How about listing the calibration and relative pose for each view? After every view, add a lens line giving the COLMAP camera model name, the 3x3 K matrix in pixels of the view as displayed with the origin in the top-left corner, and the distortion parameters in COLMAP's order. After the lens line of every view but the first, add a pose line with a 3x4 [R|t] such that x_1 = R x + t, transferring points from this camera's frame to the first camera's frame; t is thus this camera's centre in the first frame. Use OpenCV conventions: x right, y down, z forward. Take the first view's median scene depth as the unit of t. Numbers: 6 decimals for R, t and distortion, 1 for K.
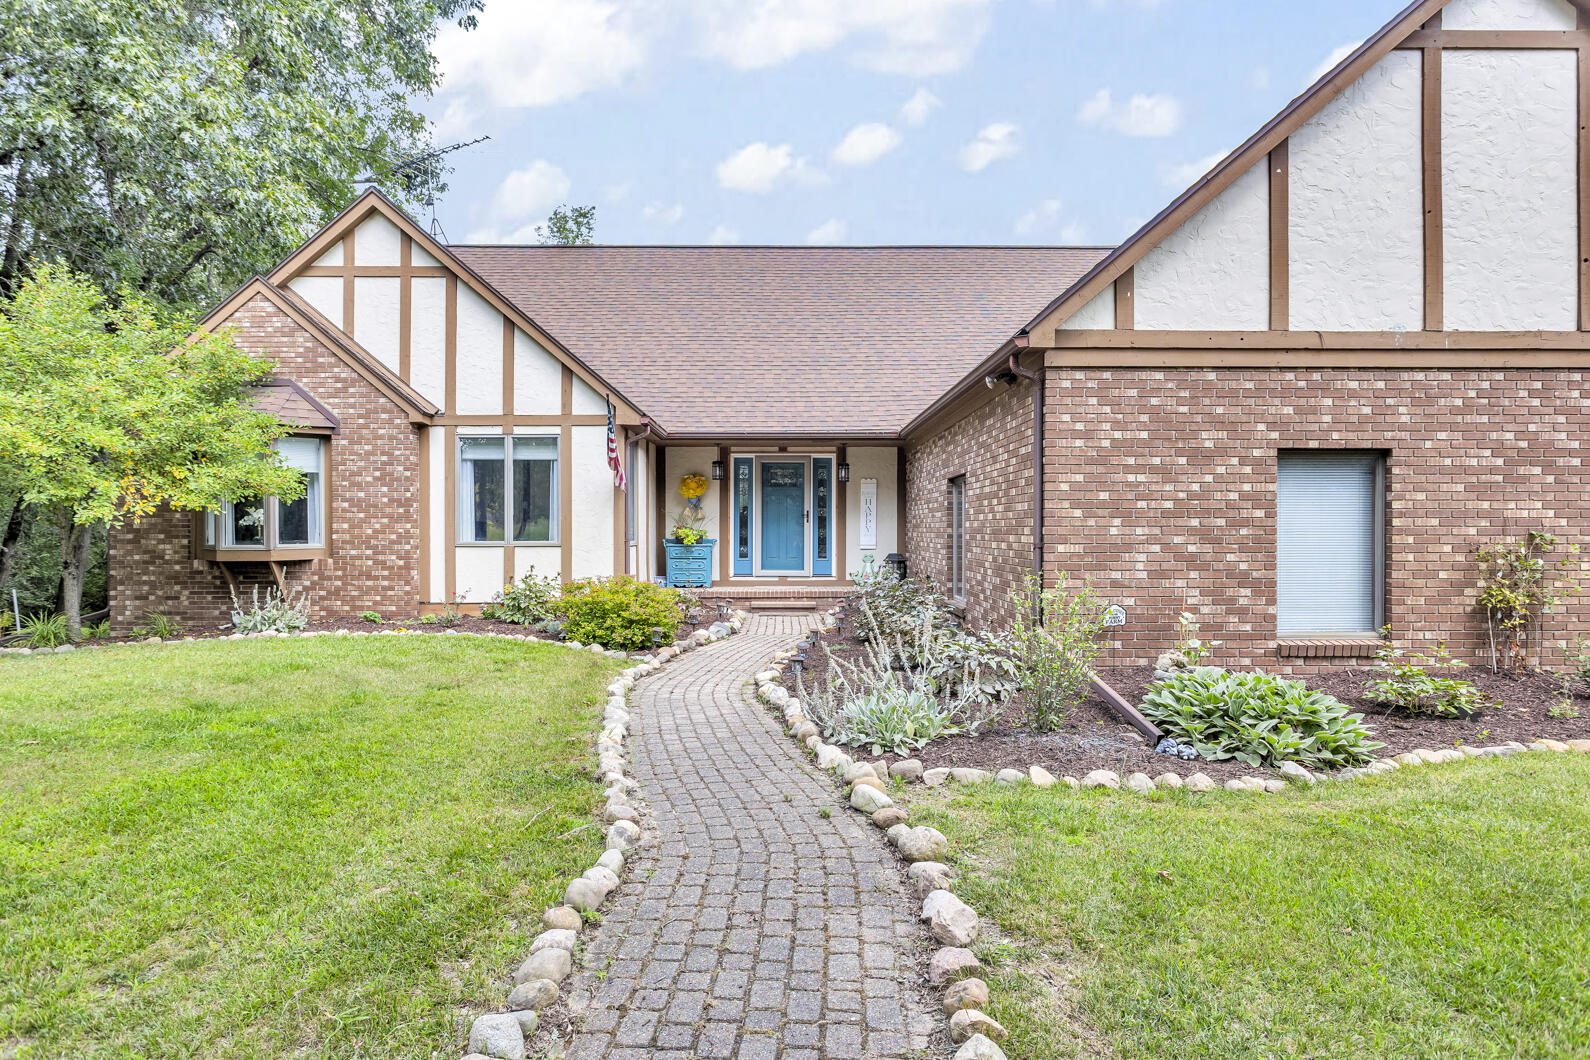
lens RADIAL K [[931.0, 0, 795.0], [0, 931.0, 530.0], [0, 0, 1]] dist [0.000191, -0.000295]
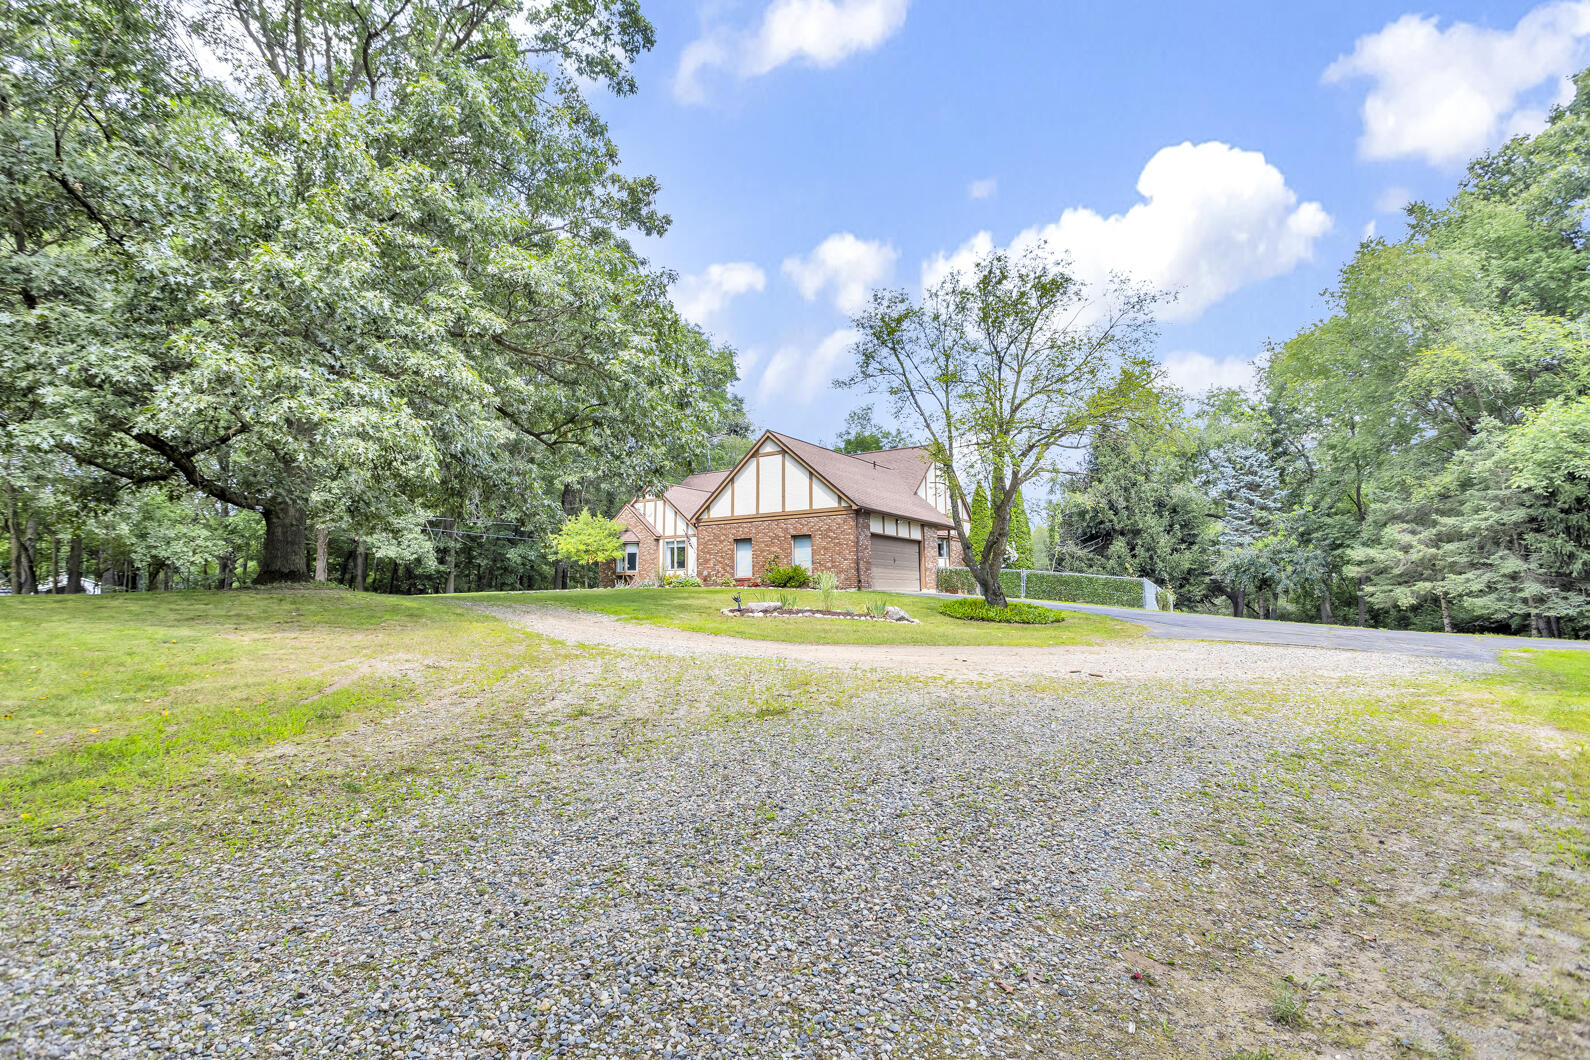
lens RADIAL K [[767.0, 0, 801.6], [0, 767.0, 523.6], [0, 0, 1]] dist [-0.000829, 0.000326]
pose [[0.837998, -0.062171, -0.542119, 1.814747], [0.011563, 0.995288, -0.096267, 0.135175], [0.545550, 0.074403, 0.834769, -1.322999]]
